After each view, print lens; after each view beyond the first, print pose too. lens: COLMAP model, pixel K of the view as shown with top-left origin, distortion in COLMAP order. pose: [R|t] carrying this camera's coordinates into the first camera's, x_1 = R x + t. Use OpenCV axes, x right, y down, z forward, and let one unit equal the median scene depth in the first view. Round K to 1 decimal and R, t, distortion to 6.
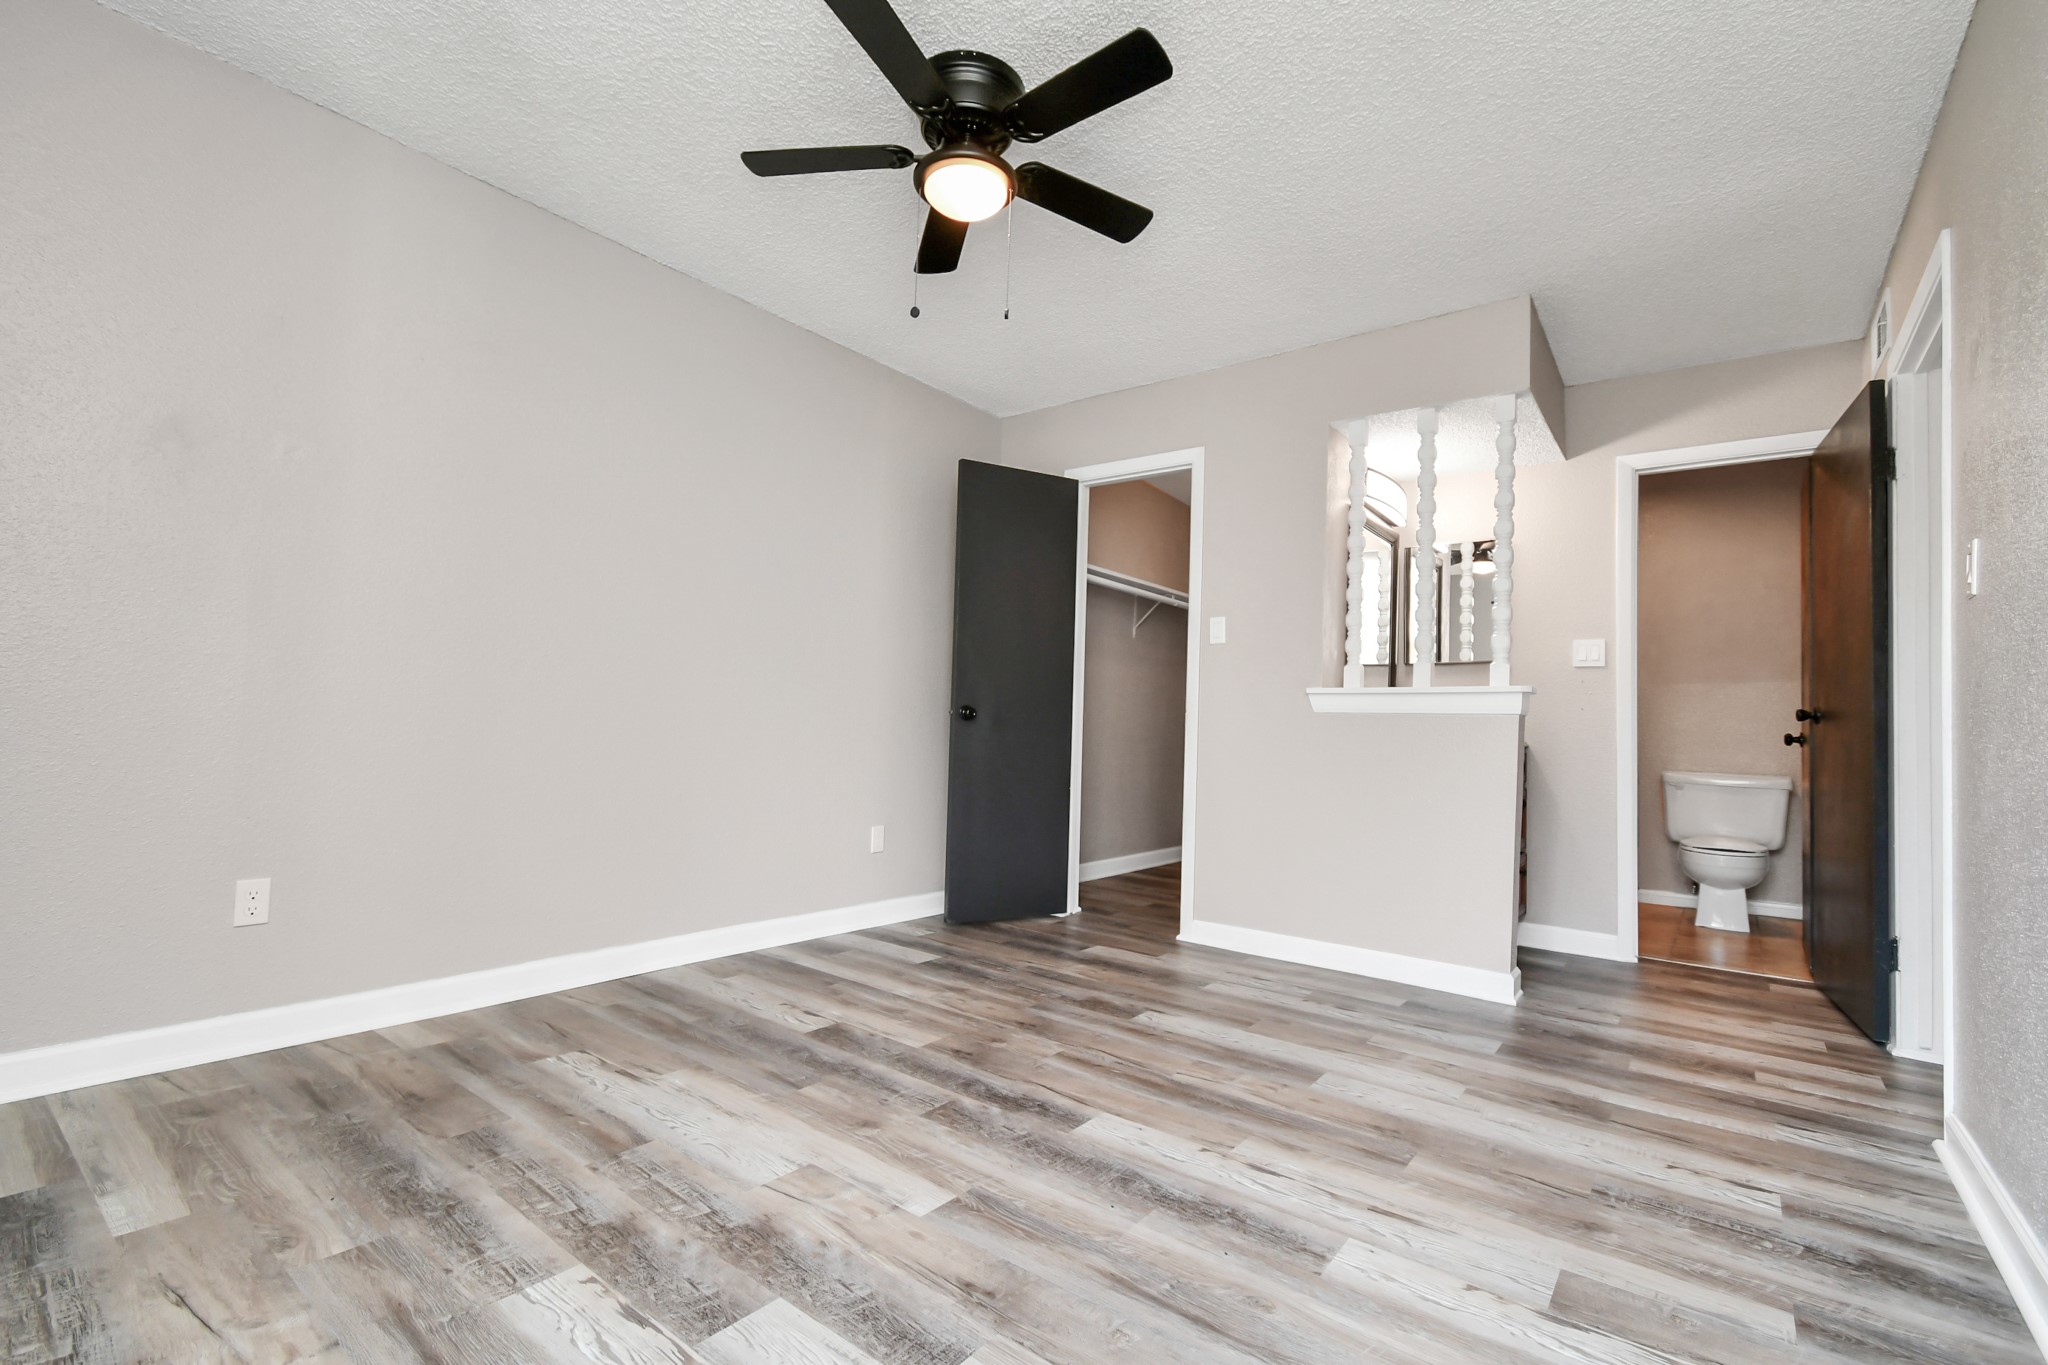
lens RADIAL K [[901.8, 0, 1022.6], [0, 901.8, 695.6], [0, 0, 1]] dist [0.004478, -0.000370]
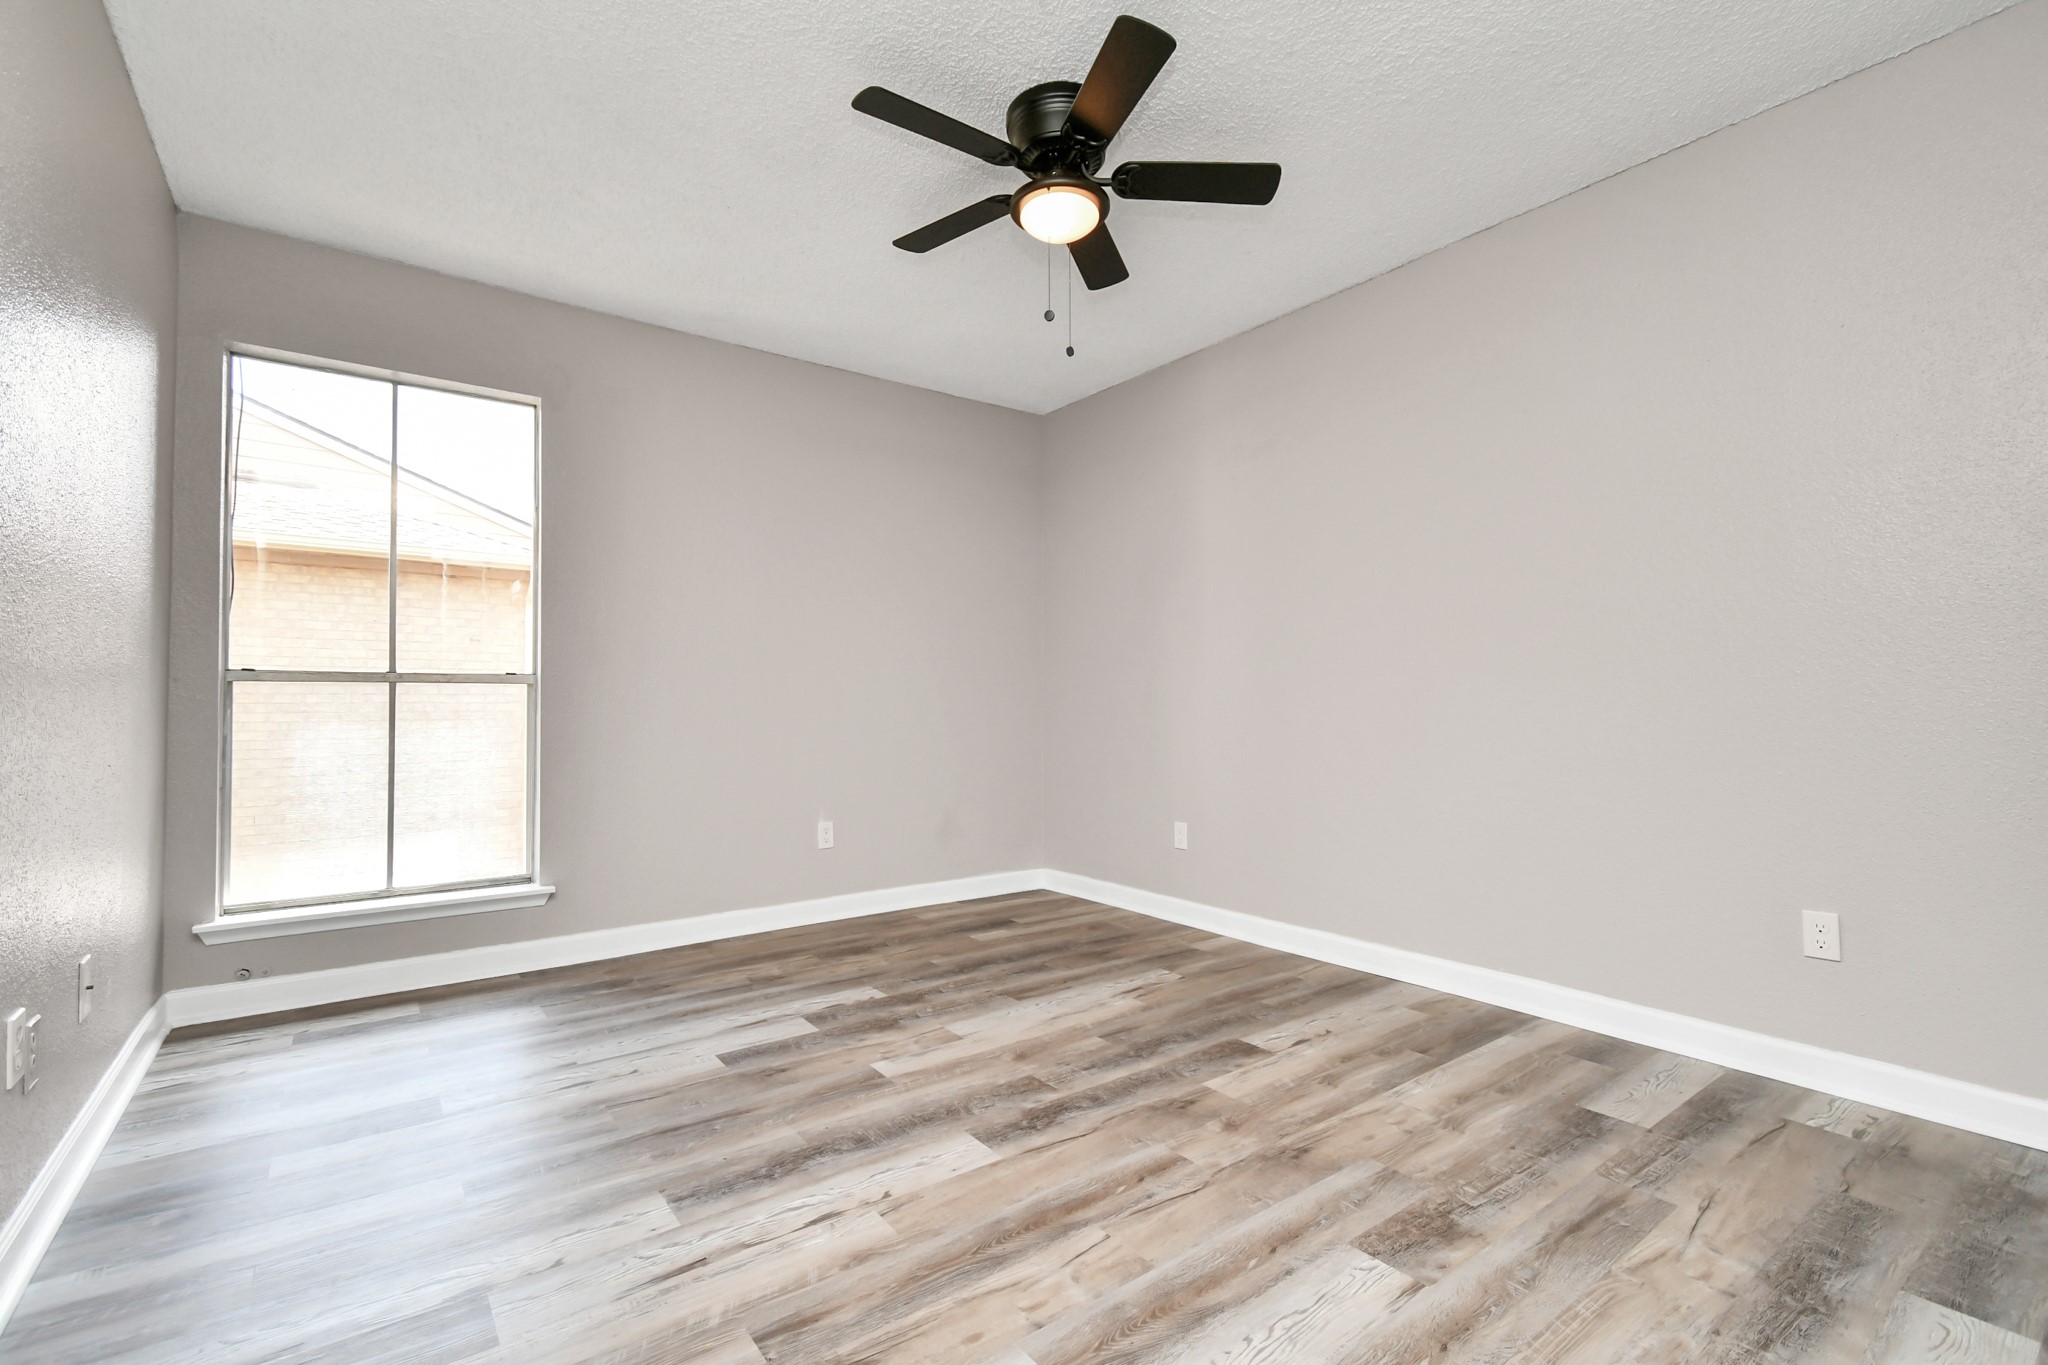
lens RADIAL K [[901.8, 0, 1022.6], [0, 901.8, 695.6], [0, 0, 1]] dist [0.004478, -0.000370]
pose [[-0.262924, -0.043988, -0.963813, 0.907141], [0.028759, 0.998159, -0.053401, 0.046056], [0.964388, -0.041759, -0.261175, 1.185678]]
